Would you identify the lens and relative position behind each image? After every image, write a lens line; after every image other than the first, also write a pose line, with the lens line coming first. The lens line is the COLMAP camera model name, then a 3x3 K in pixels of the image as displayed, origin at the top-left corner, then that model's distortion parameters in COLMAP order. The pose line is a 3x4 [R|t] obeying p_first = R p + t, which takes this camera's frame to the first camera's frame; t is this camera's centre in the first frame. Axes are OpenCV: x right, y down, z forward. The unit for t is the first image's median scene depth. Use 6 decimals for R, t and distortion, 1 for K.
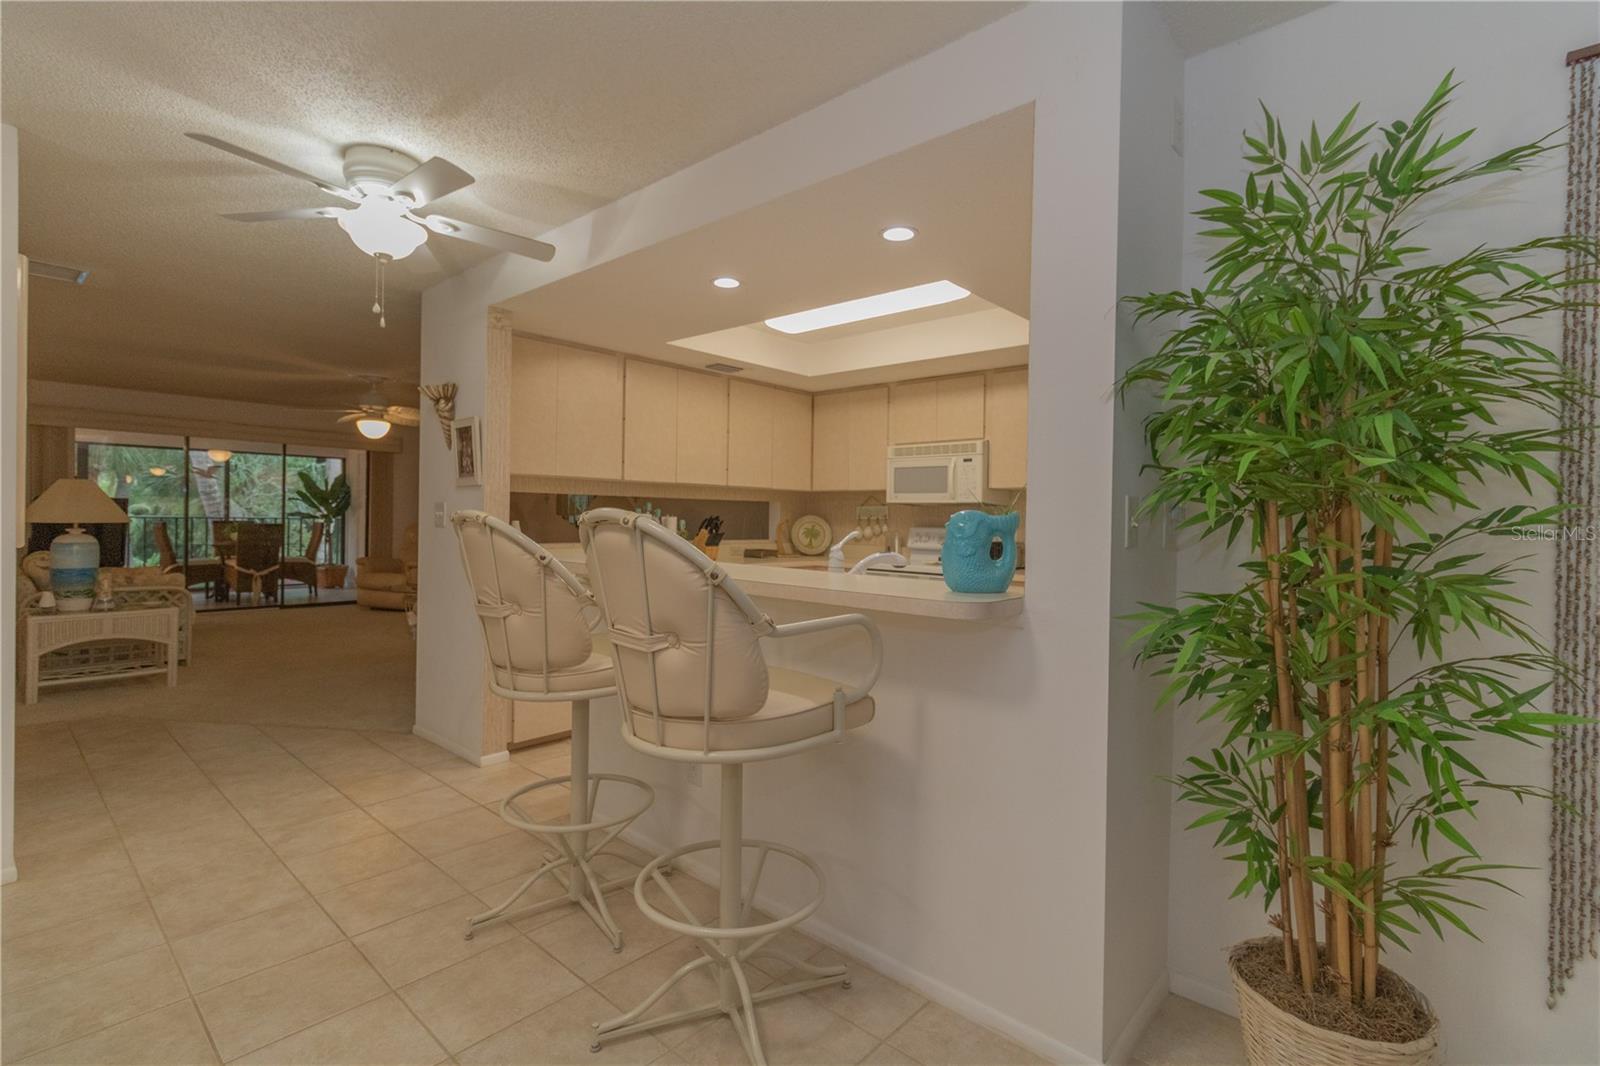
lens RADIAL K [[745.2, 0, 812.7], [0, 745.2, 520.8], [0, 0, 1]] dist [-0.000687, -0.012558]
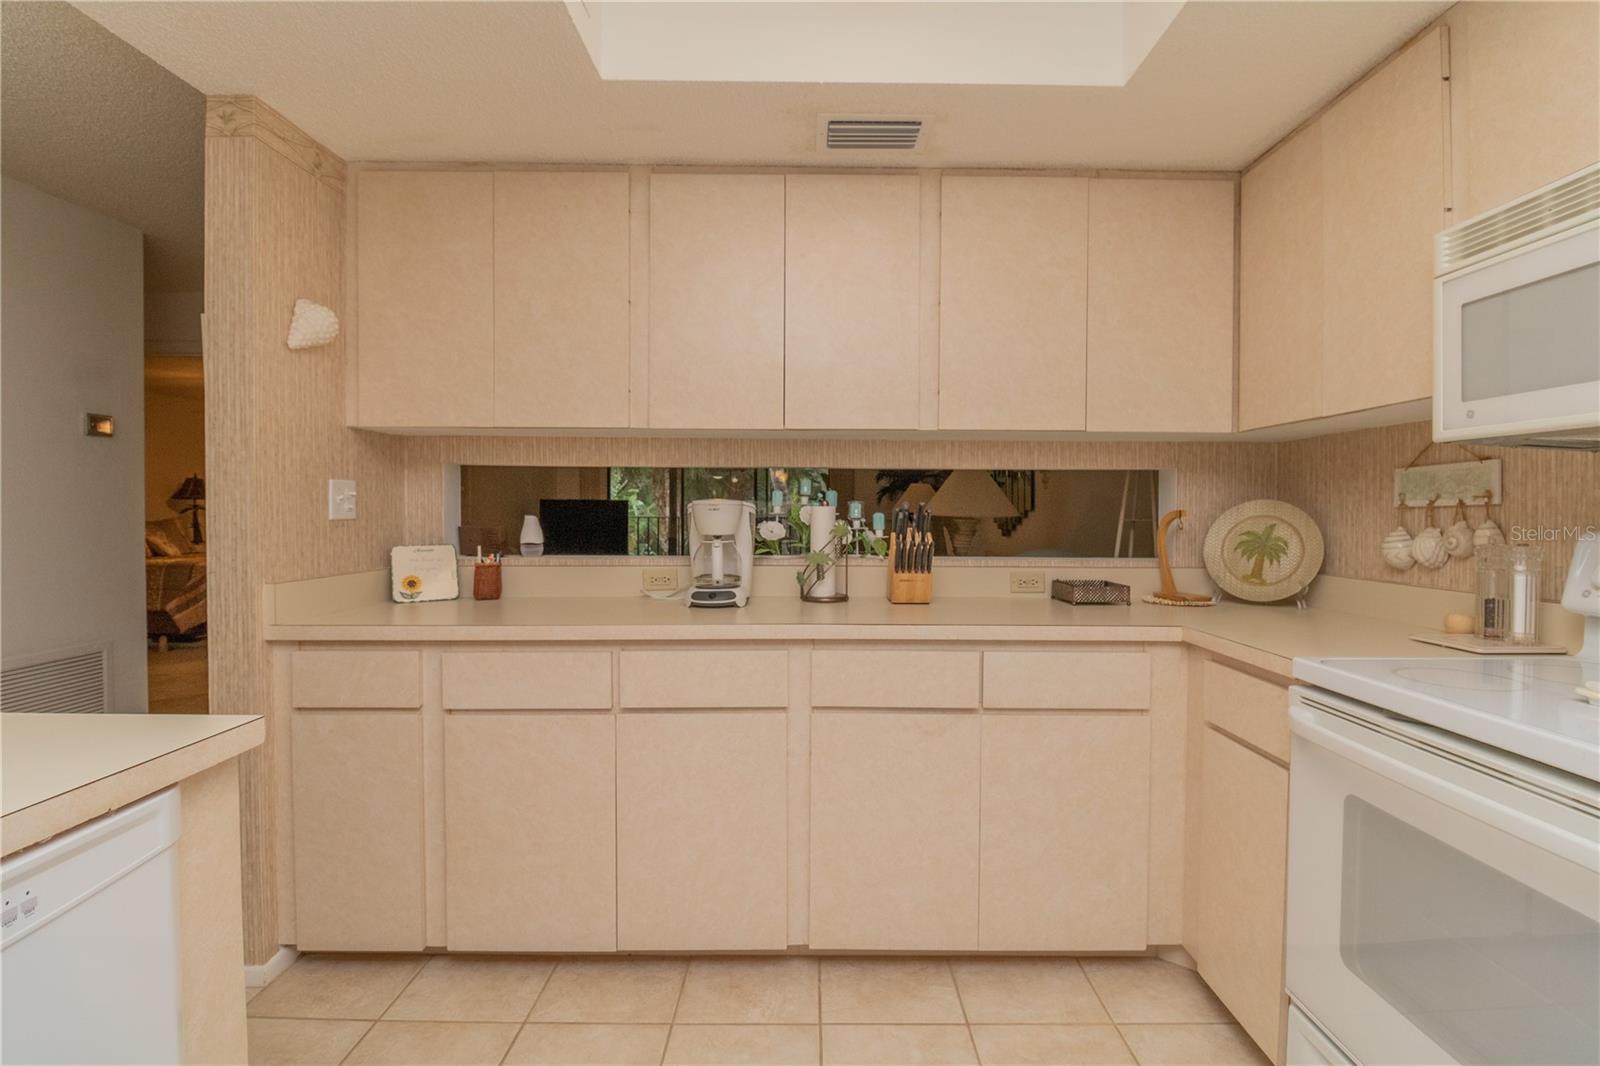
lens RADIAL K [[745.2, 0, 812.7], [0, 745.2, 520.8], [0, 0, 1]] dist [-0.000687, -0.012558]
pose [[0.661552, -0.001290, -0.749898, 0.148326], [0.002501, 0.999997, 0.000485, 0.003332], [0.749895, -0.002196, 0.661553, 0.641469]]
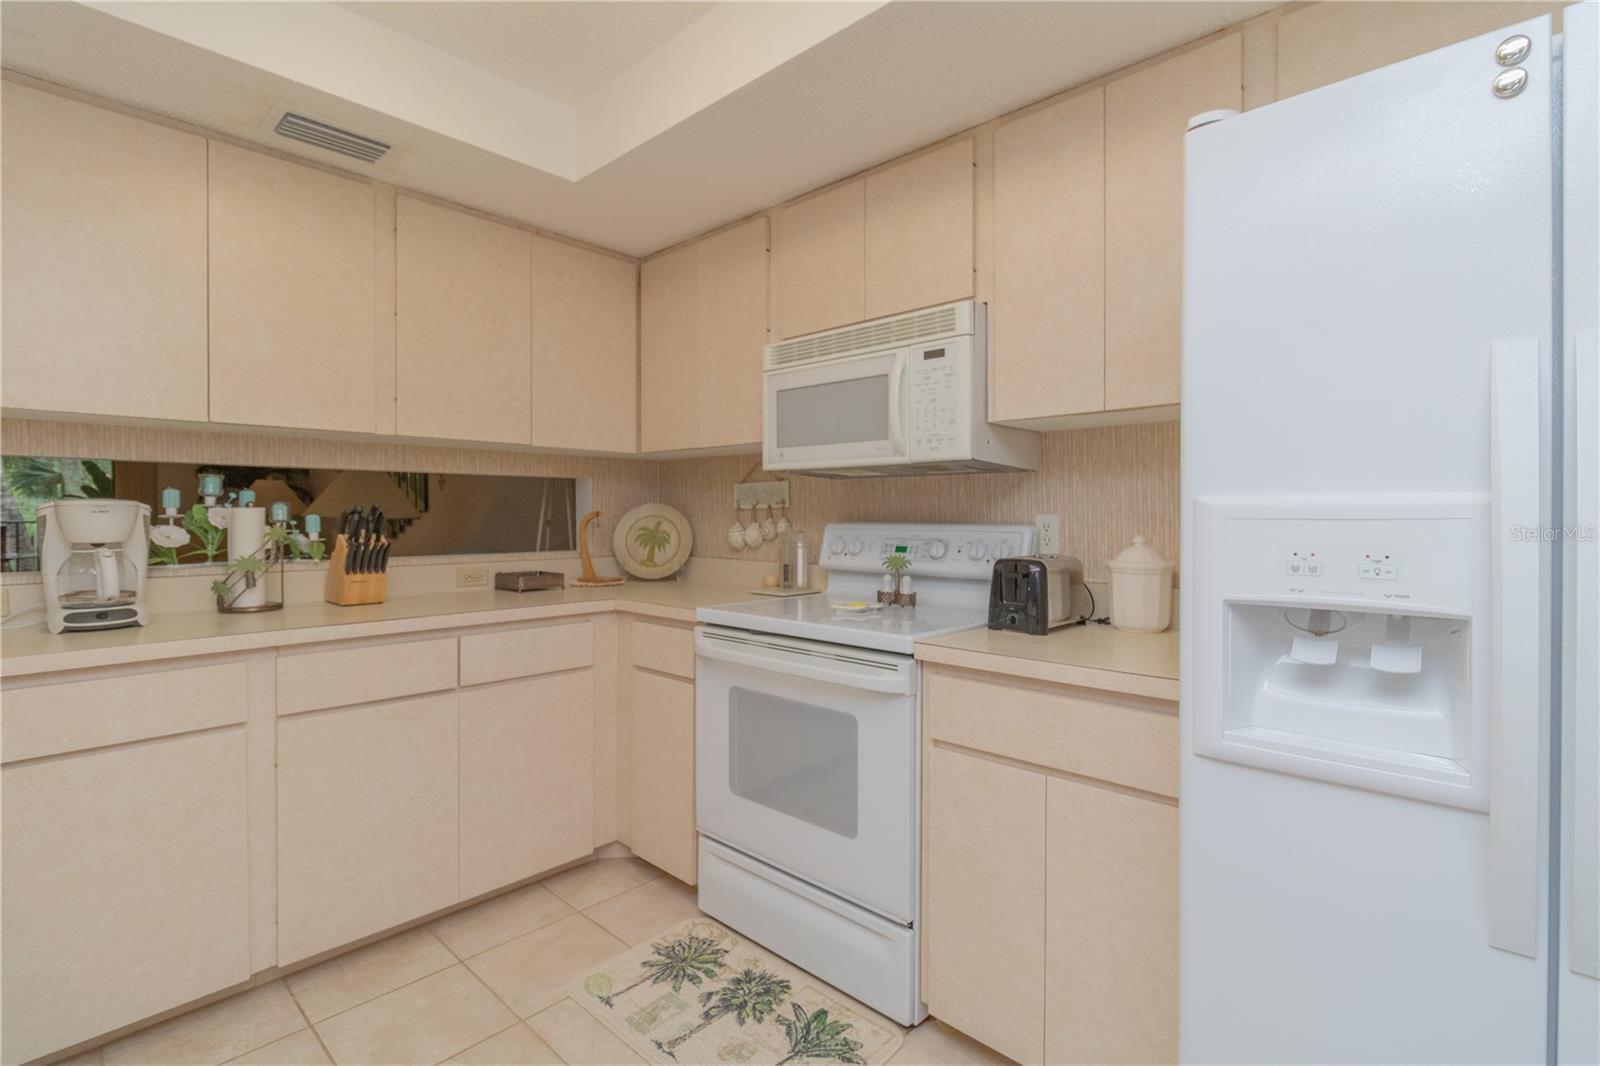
lens RADIAL K [[745.2, 0, 812.7], [0, 745.2, 520.8], [0, 0, 1]] dist [-0.000687, -0.012558]
pose [[0.999597, -0.012826, -0.025309, 0.137054], [0.012995, 0.999894, 0.006533, 0.003308], [0.025222, -0.006859, 0.999658, 0.542402]]
